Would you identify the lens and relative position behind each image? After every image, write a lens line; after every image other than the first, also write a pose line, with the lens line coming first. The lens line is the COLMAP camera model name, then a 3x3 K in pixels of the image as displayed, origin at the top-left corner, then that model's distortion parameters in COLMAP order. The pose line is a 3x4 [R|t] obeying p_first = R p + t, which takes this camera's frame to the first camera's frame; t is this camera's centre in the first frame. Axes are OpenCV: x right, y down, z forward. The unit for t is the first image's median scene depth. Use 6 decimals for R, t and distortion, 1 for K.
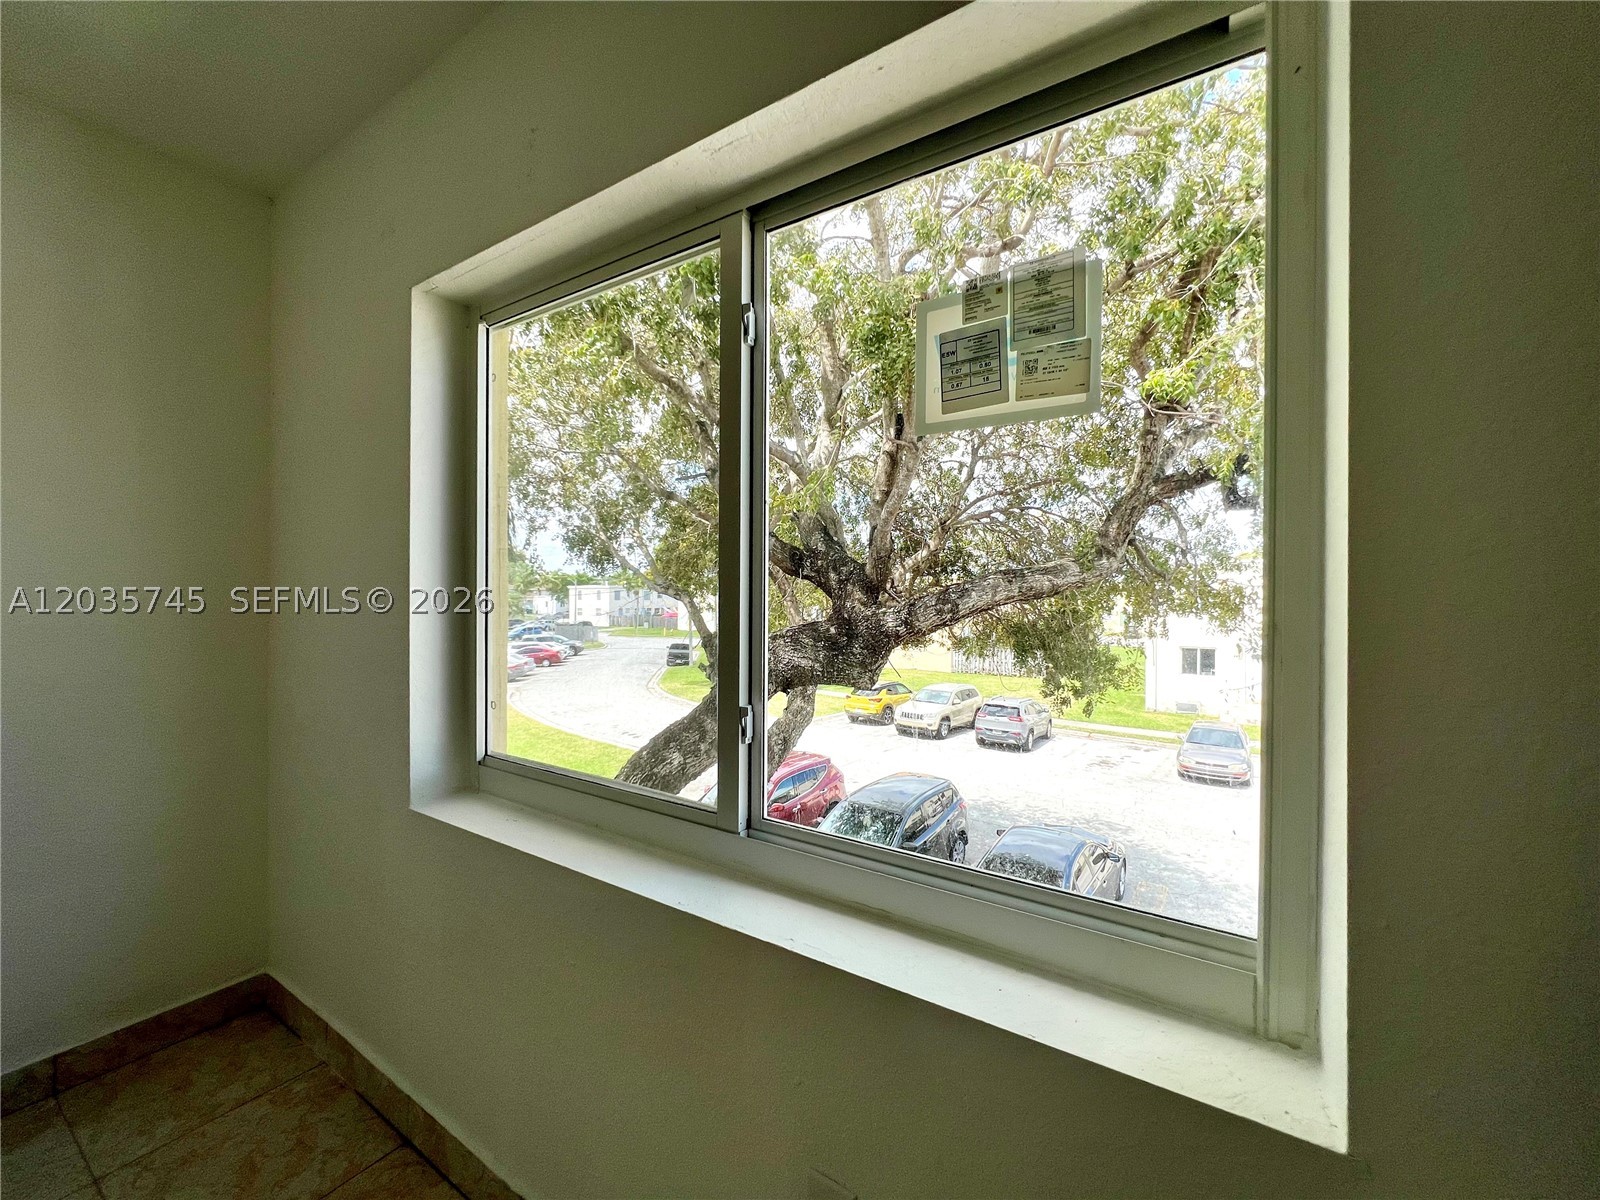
lens RADIAL K [[644.4, 0, 796.9], [0, 644.4, 595.9], [0, 0, 1]] dist [0.000149, 0.000355]
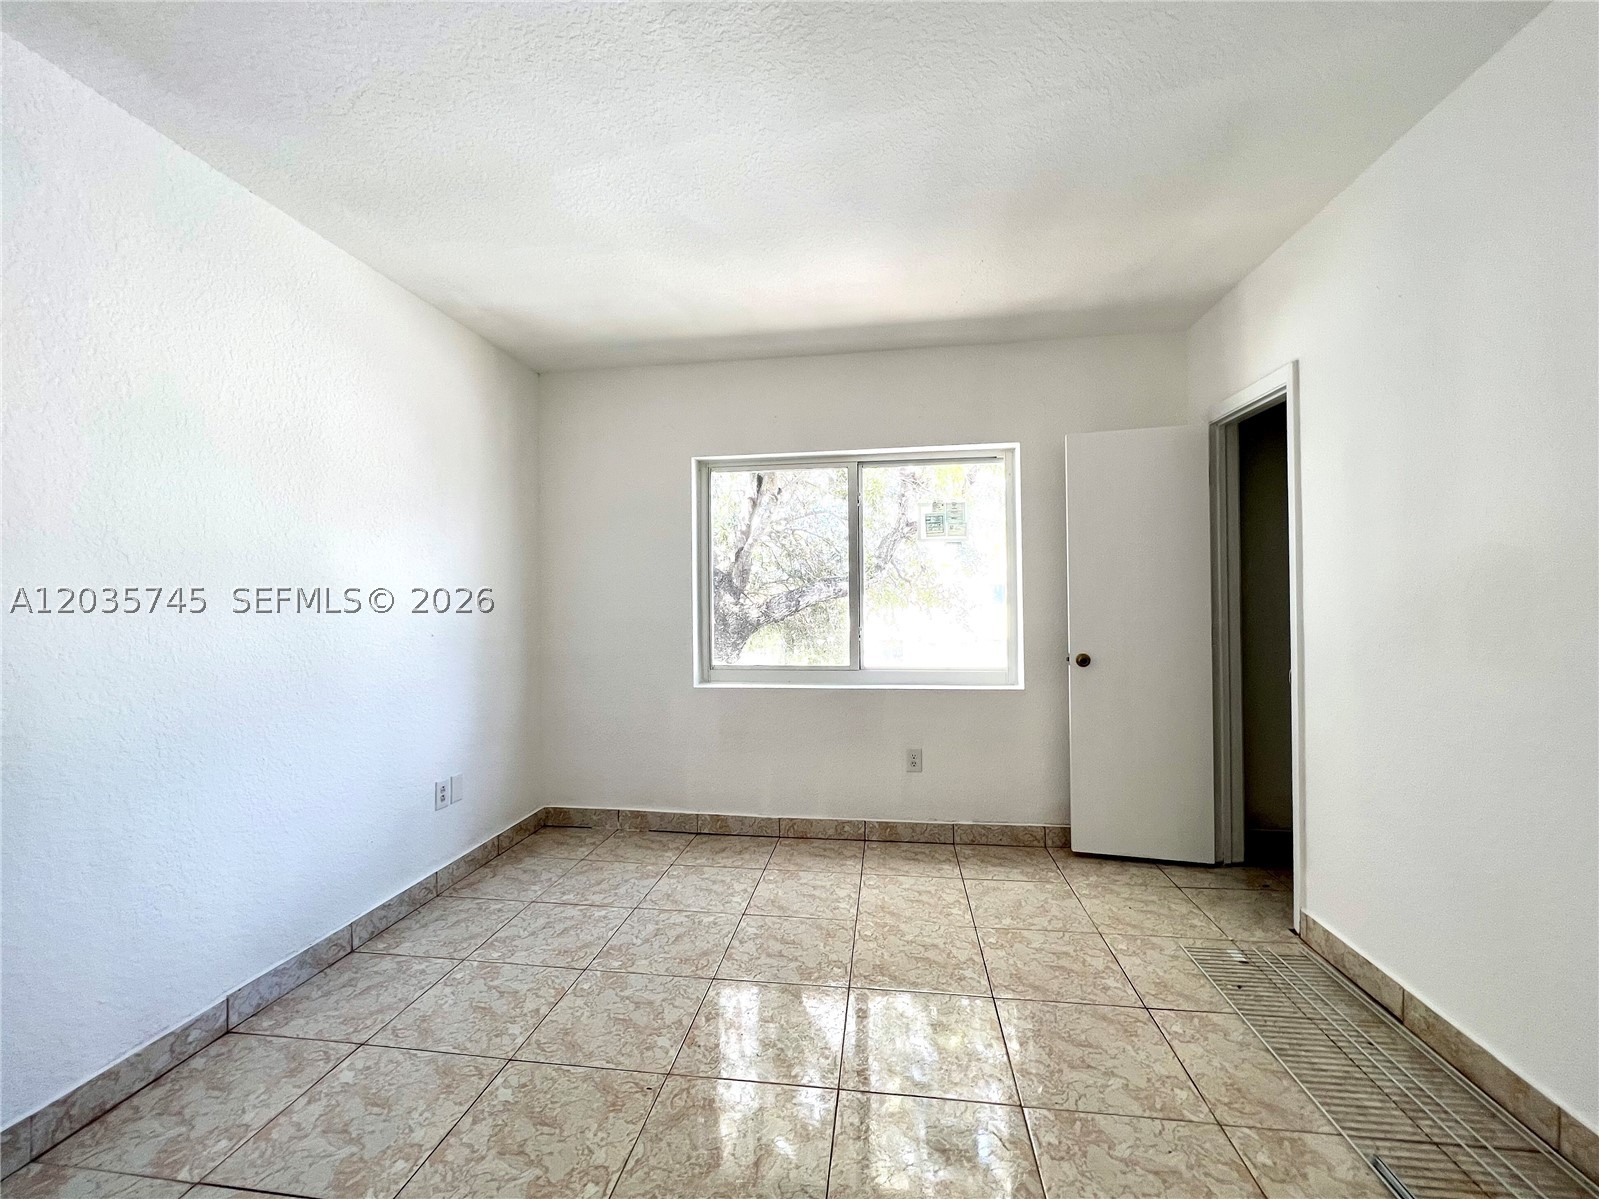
lens RADIAL K [[644.0, 0, 796.4], [0, 644.0, 595.5], [0, 0, 1]] dist [0.000149, 0.000355]
pose [[0.907866, -0.021302, 0.418718, -0.397605], [0.024115, 0.999708, -0.001425, 0.001911], [-0.418566, 0.011391, 0.908115, -0.389631]]
